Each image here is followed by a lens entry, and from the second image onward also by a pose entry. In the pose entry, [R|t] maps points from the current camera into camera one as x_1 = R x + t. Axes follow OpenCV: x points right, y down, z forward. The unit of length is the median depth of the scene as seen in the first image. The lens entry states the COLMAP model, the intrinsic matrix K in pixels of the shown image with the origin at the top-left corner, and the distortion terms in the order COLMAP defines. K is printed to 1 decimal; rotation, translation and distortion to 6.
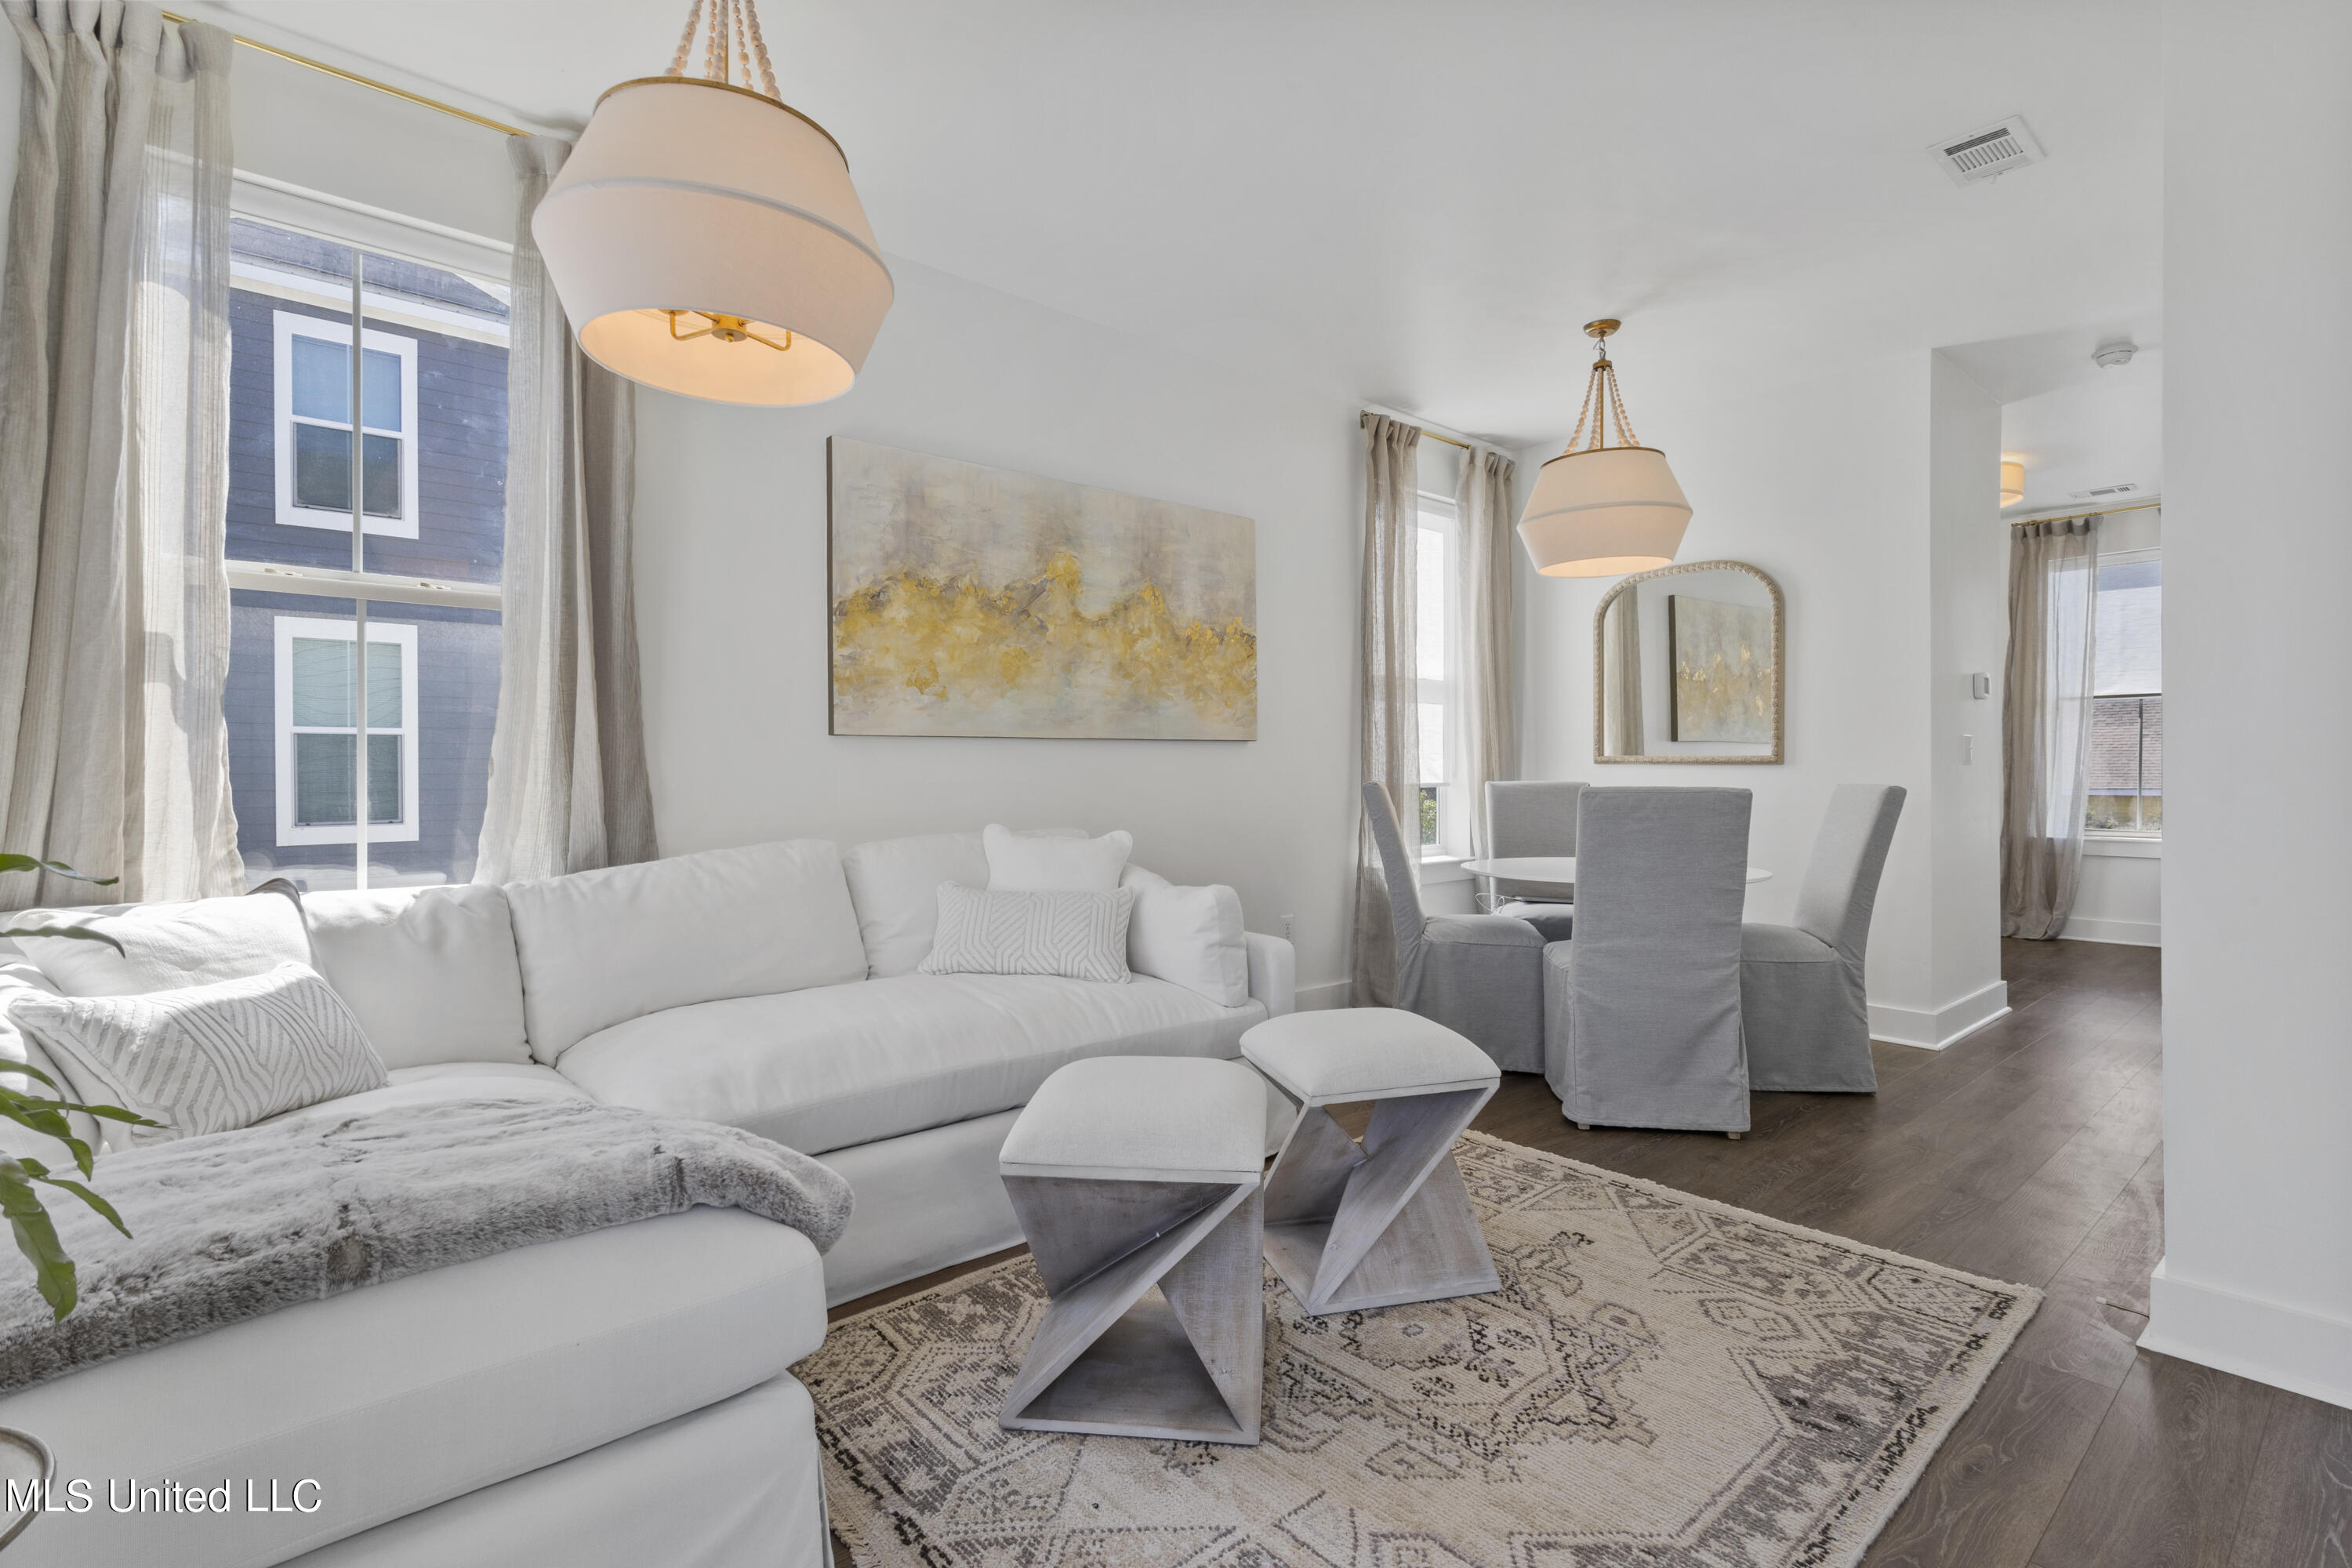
lens RADIAL K [[1112.3, 0, 1183.1], [0, 1112.3, 774.3], [0, 0, 1]] dist [0.003232, -0.000479]
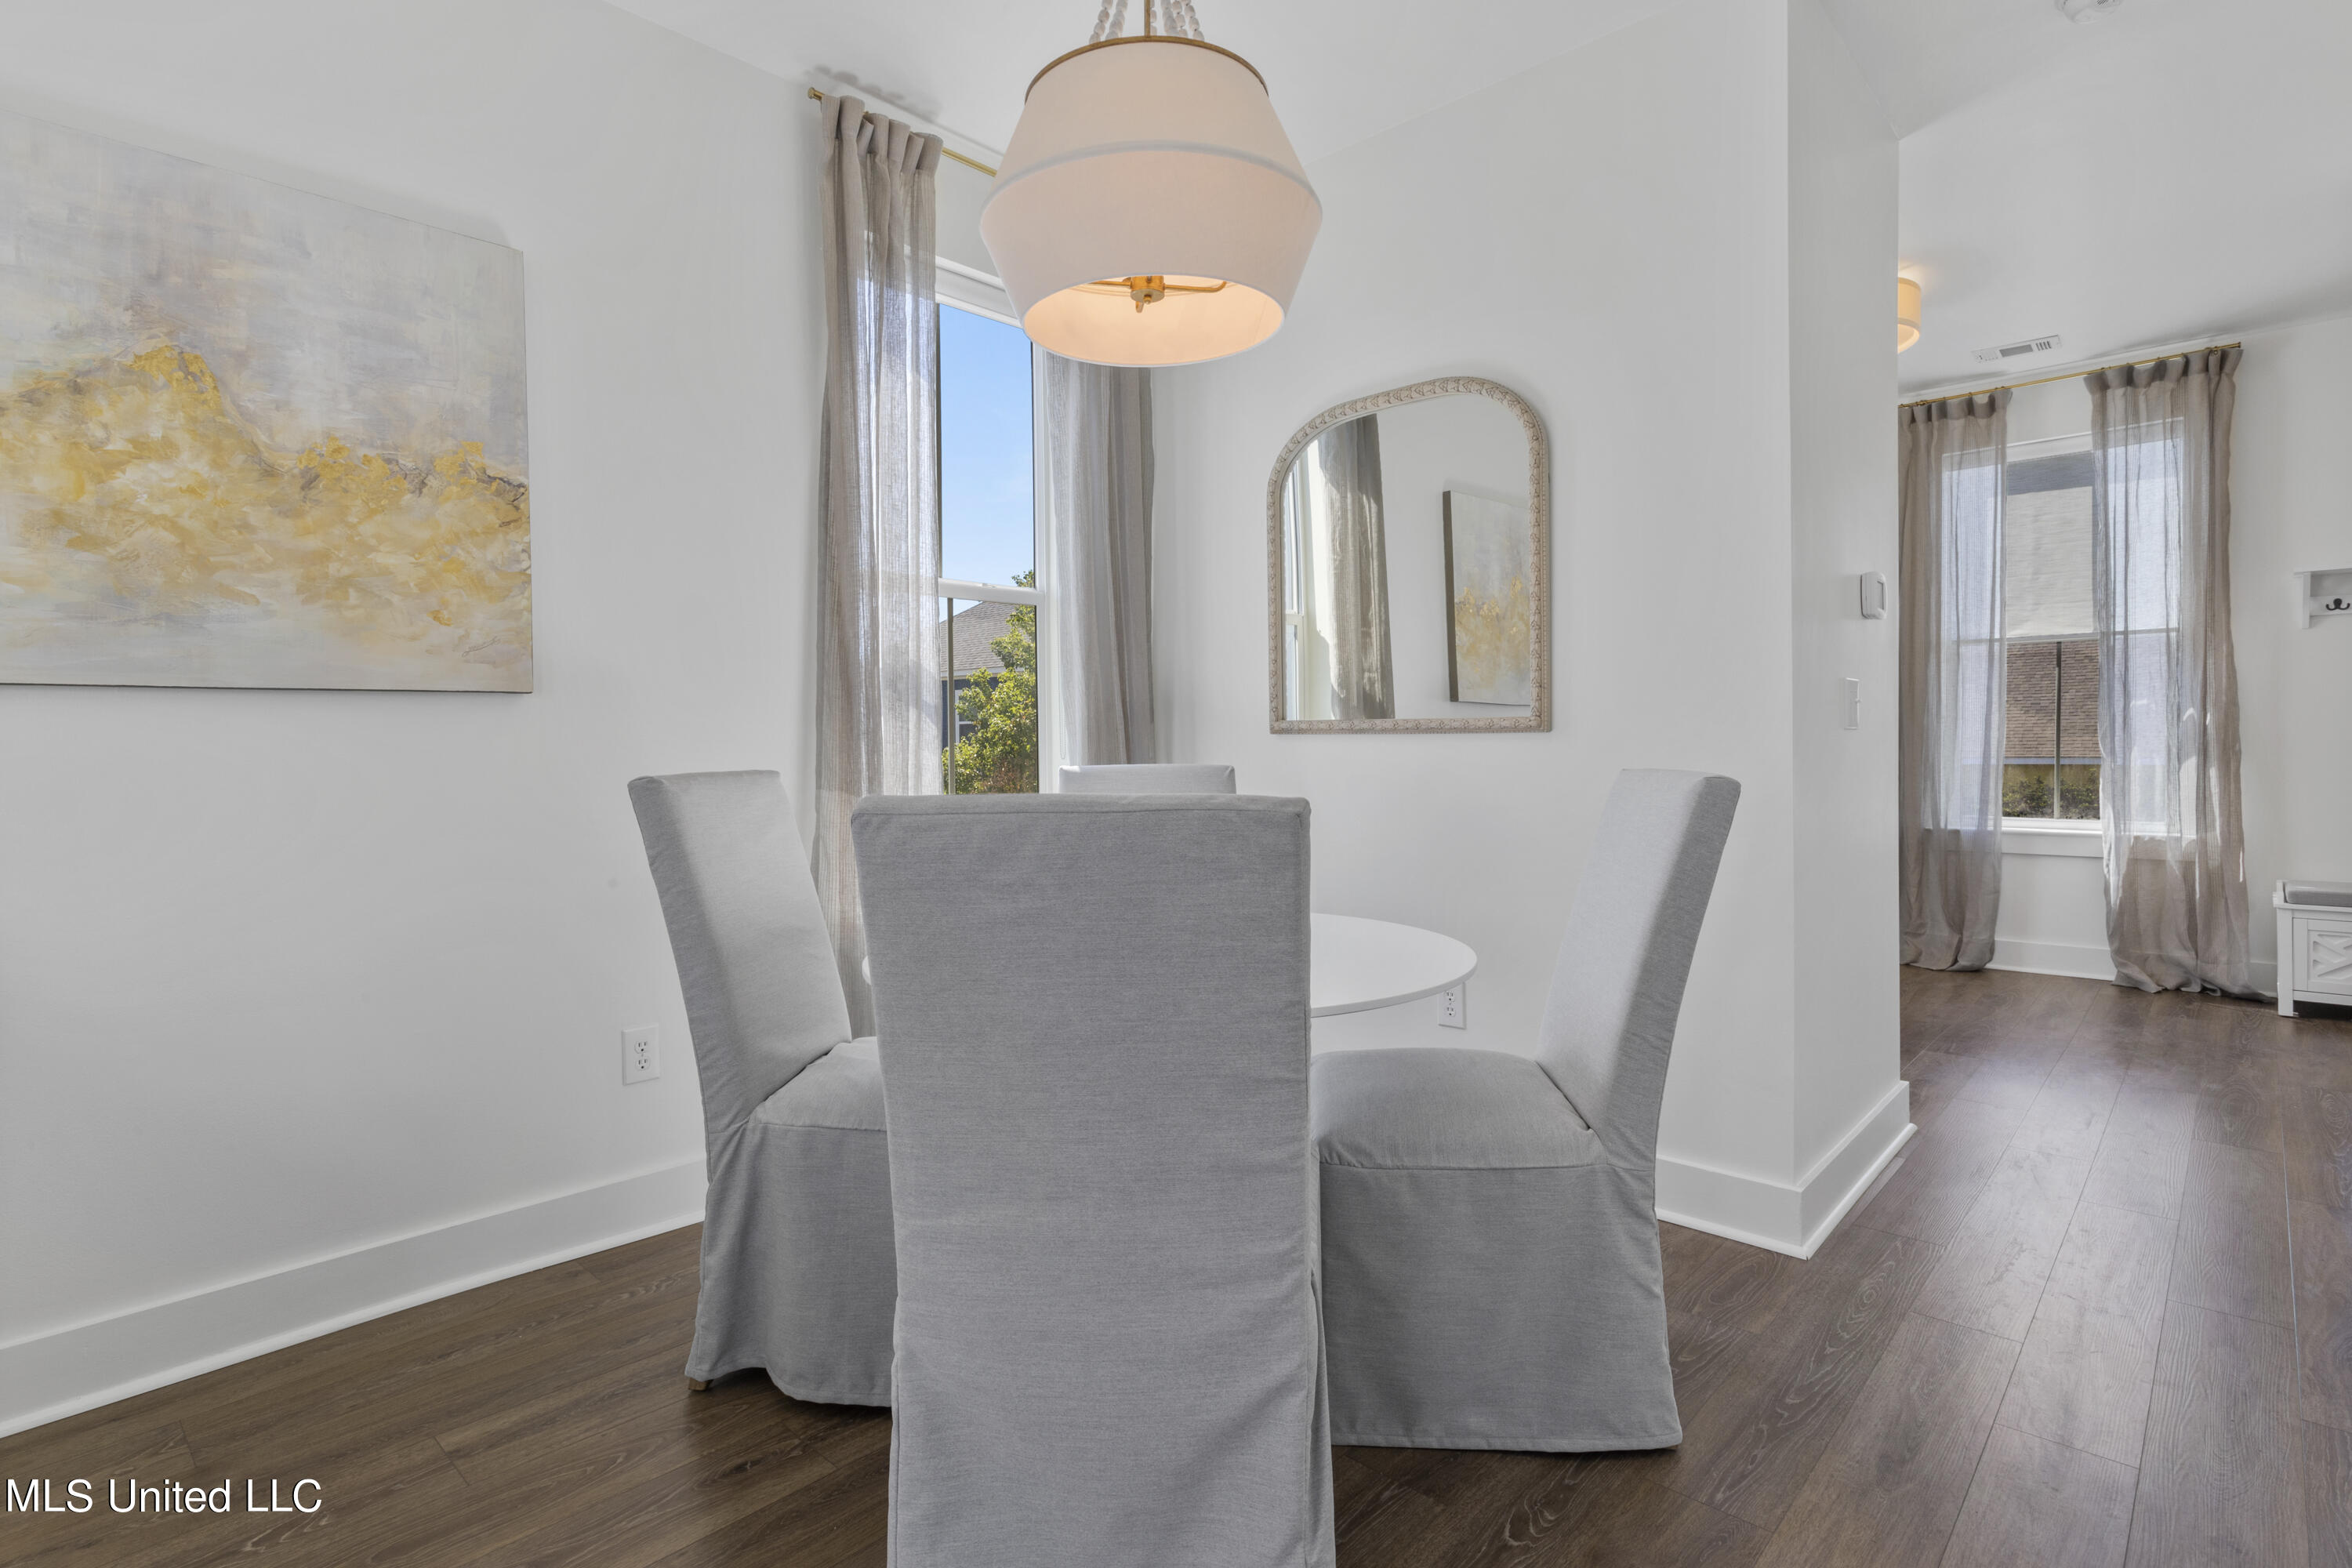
lens RADIAL K [[1189.5, 0, 1170.3], [0, 1189.5, 757.5], [0, 0, 1]] dist [-0.005747, 0.001839]
pose [[0.994548, -0.010481, 0.103752, 0.302728], [0.009737, 0.999923, 0.007670, -0.002345], [-0.103824, -0.006617, 0.994574, 0.445319]]
